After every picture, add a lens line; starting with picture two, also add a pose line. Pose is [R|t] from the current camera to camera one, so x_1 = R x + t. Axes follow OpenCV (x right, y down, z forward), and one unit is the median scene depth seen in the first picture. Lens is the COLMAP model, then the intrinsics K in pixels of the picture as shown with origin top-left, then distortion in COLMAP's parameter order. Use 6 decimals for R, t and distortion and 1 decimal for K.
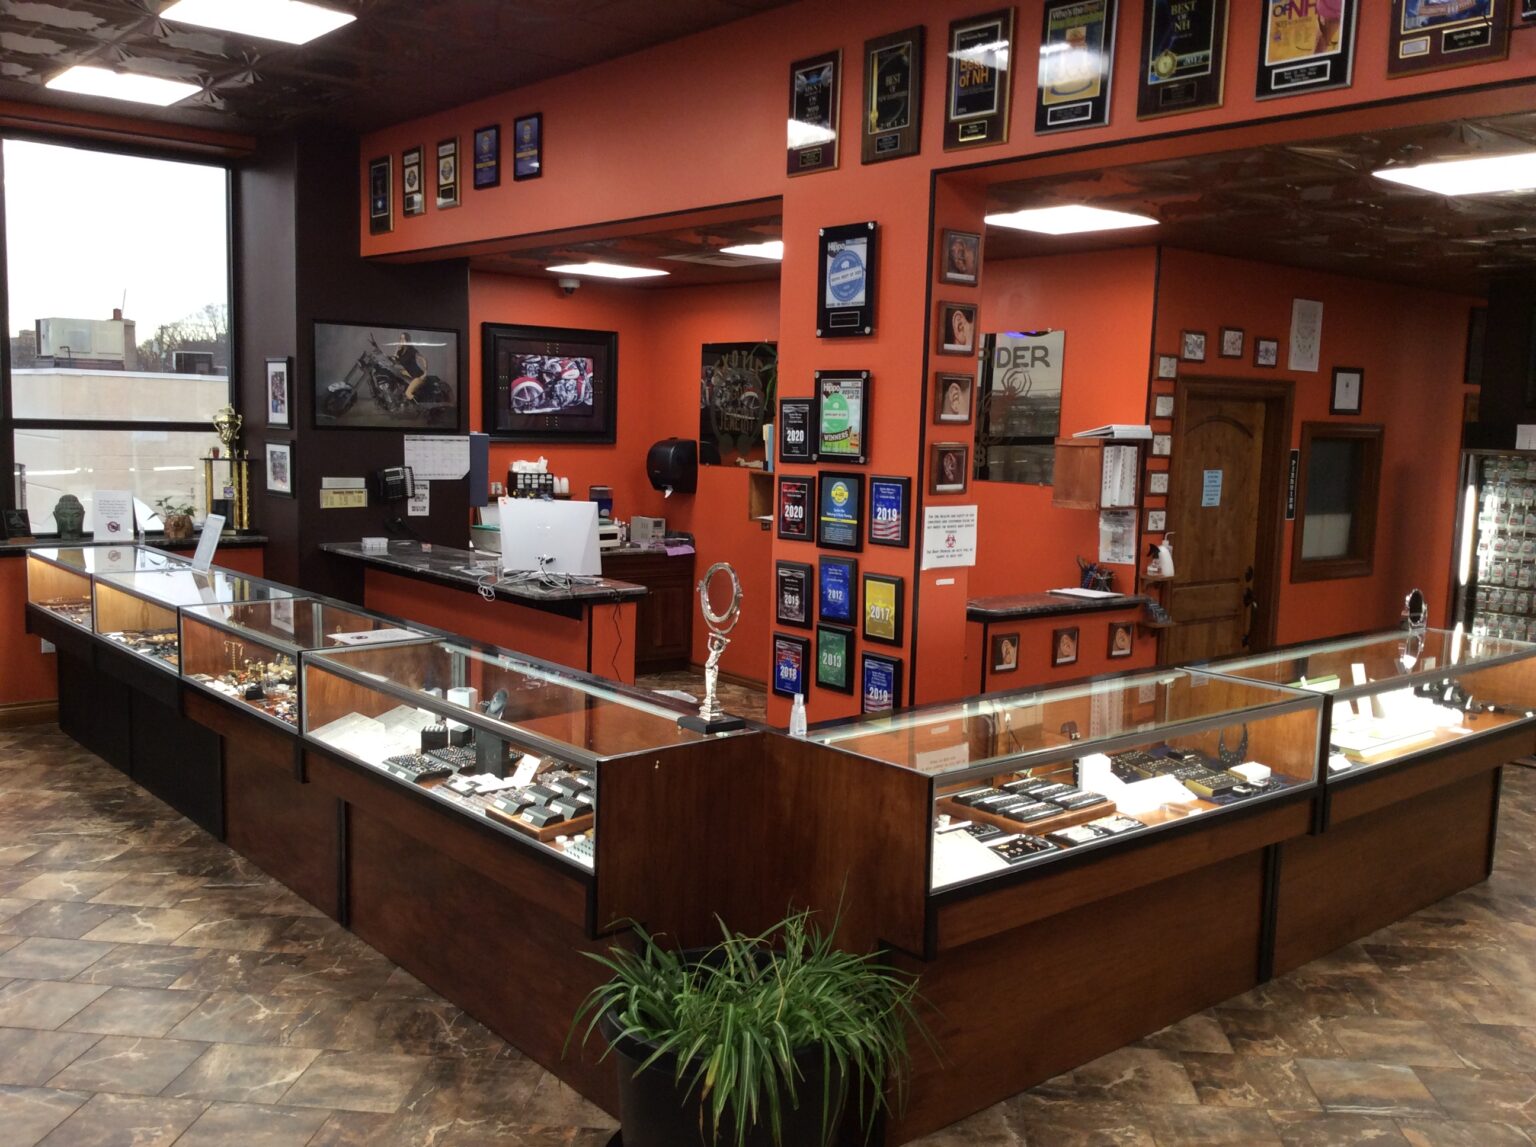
lens RADIAL K [[1403.4, 0, 771.7], [0, 1403.4, 565.5], [0, 0, 1]] dist [0.009671, 0.000000]
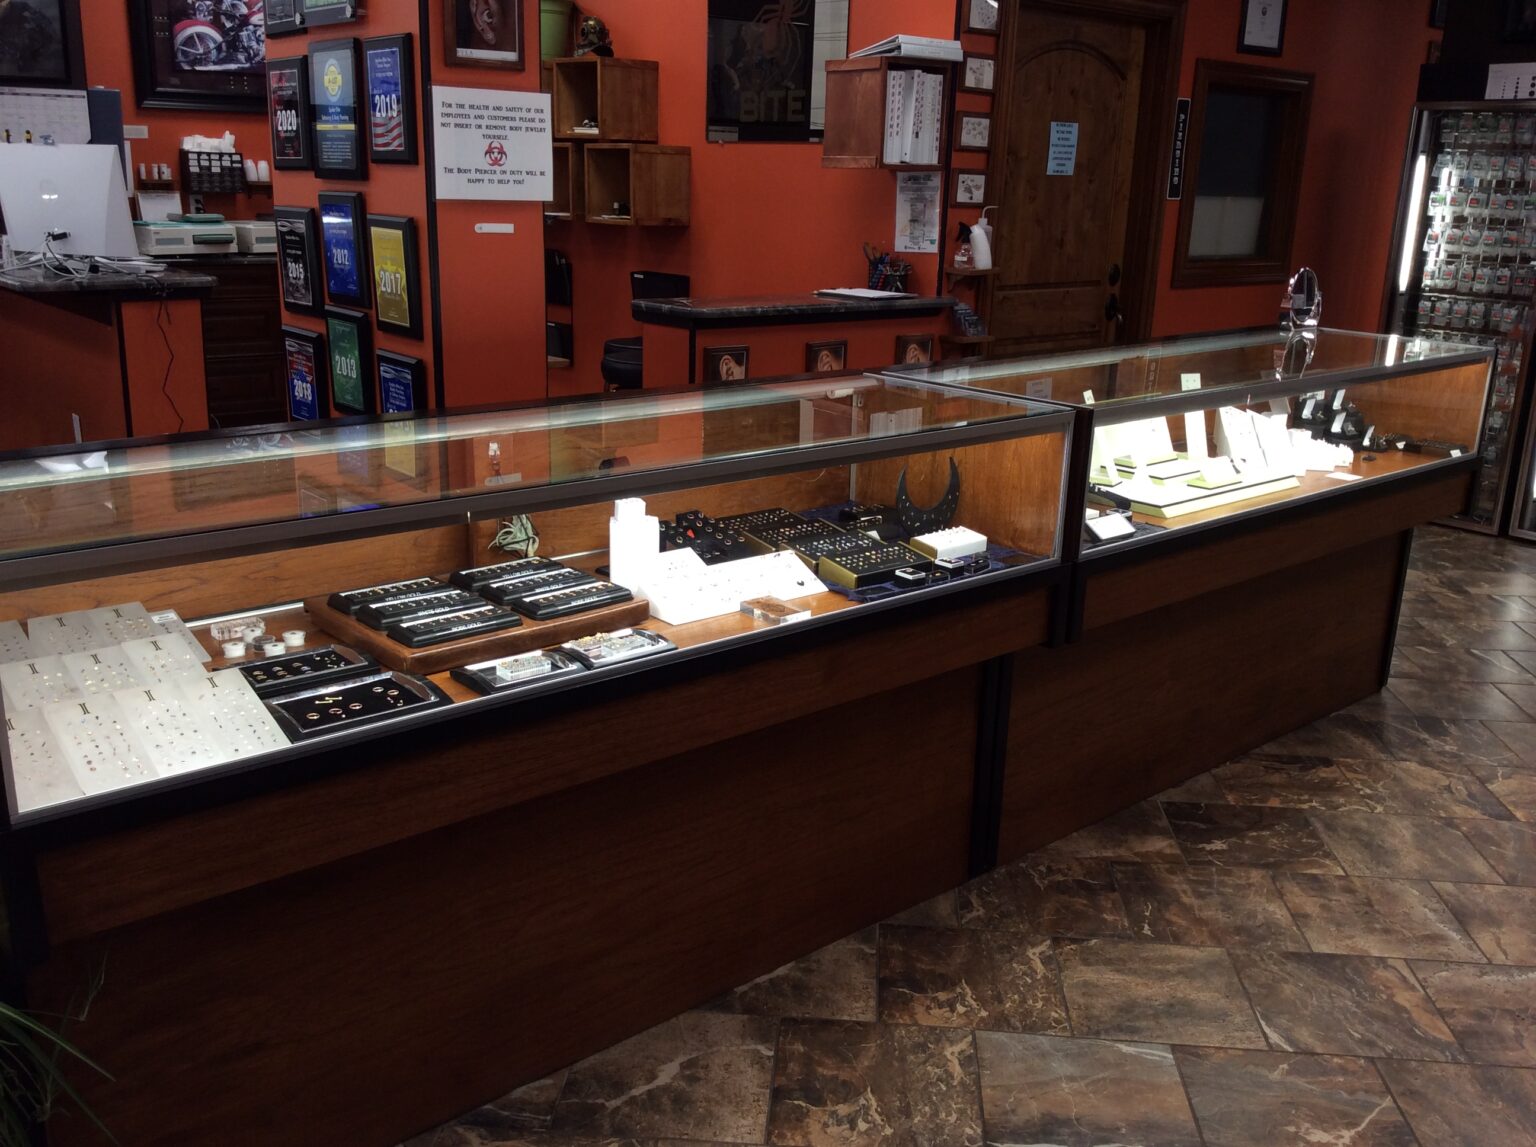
lens RADIAL K [[1403.4, 0, 761.7], [0, 1403.4, 578.5], [0, 0, 1]] dist [0.009671, 0.000000]
pose [[0.999946, -0.000831, 0.010349, 0.229625], [-0.000992, 0.984583, 0.174913, 0.053948], [-0.010335, -0.174914, 0.984530, 0.383824]]
